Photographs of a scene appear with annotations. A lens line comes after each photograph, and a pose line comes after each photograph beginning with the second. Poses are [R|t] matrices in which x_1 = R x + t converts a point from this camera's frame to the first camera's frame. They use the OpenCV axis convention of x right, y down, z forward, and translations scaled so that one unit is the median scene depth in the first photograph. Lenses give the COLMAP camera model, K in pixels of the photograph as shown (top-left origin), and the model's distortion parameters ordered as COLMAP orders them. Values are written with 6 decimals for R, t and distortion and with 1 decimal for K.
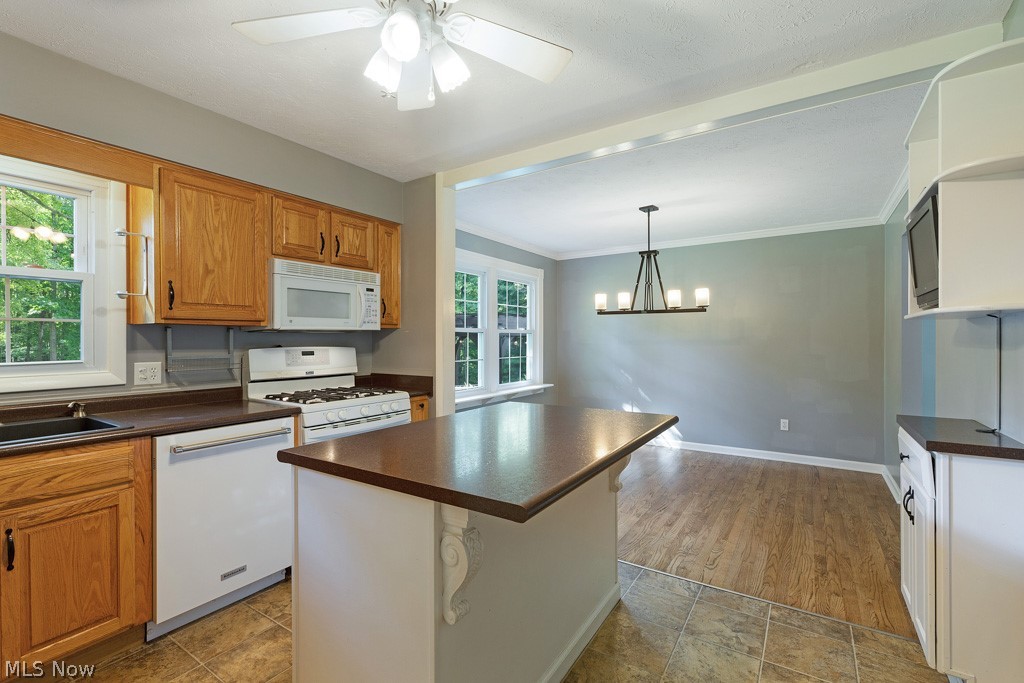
lens RADIAL K [[451.6, 0, 512.7], [0, 451.6, 340.8], [0, 0, 1]] dist [-0.000048, 0.000282]
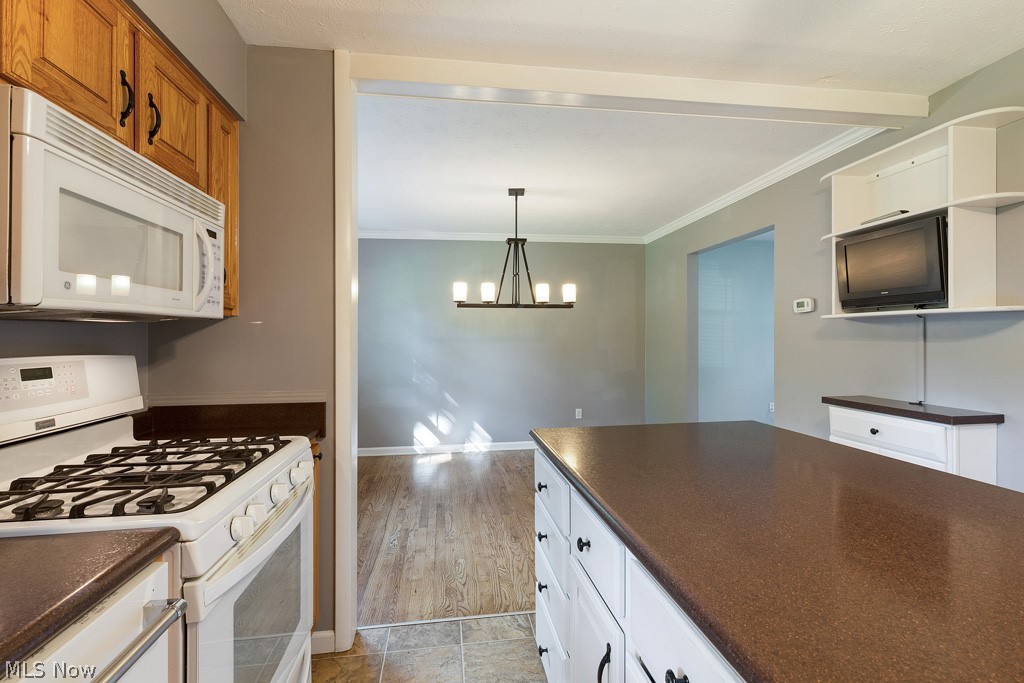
lens RADIAL K [[451.6, 0, 511.3], [0, 451.6, 336.6], [0, 0, 1]] dist [-0.000048, 0.000282]
pose [[0.750474, -0.002580, 0.660895, -0.366170], [0.007633, 0.999960, -0.004764, 0.000787], [-0.660856, 0.008620, 0.750463, 0.401183]]
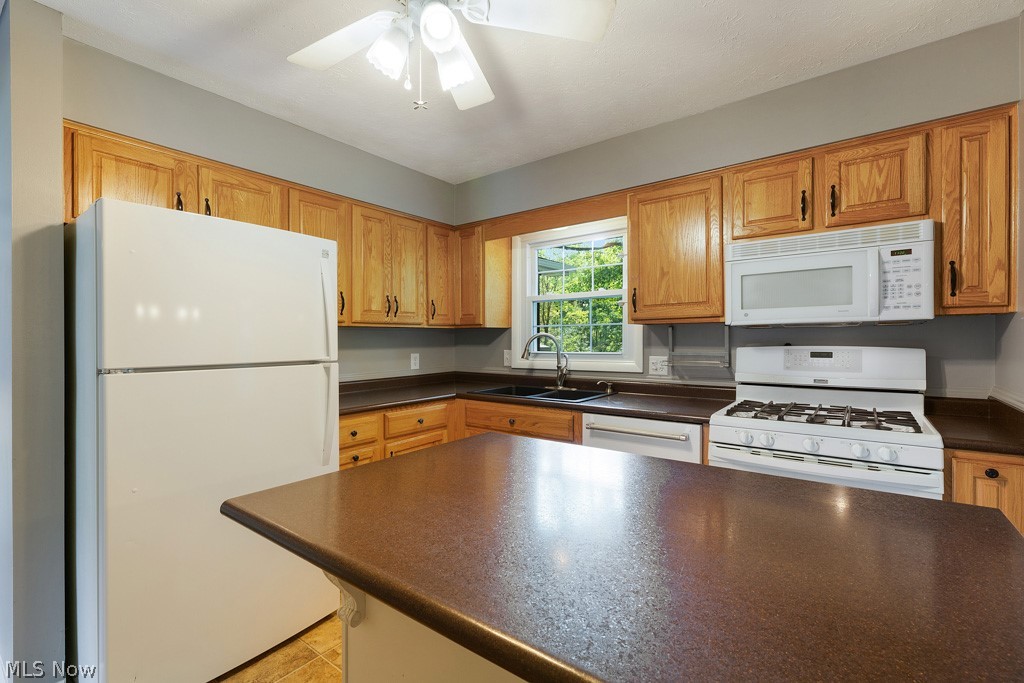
lens RADIAL K [[451.6, 0, 511.3], [0, 451.6, 341.2], [0, 0, 1]] dist [-0.000048, 0.000282]
pose [[-0.069605, 0.007278, -0.997548, 0.291598], [0.002714, 0.999971, 0.007106, -0.001308], [0.997571, -0.002213, -0.069623, 0.493101]]
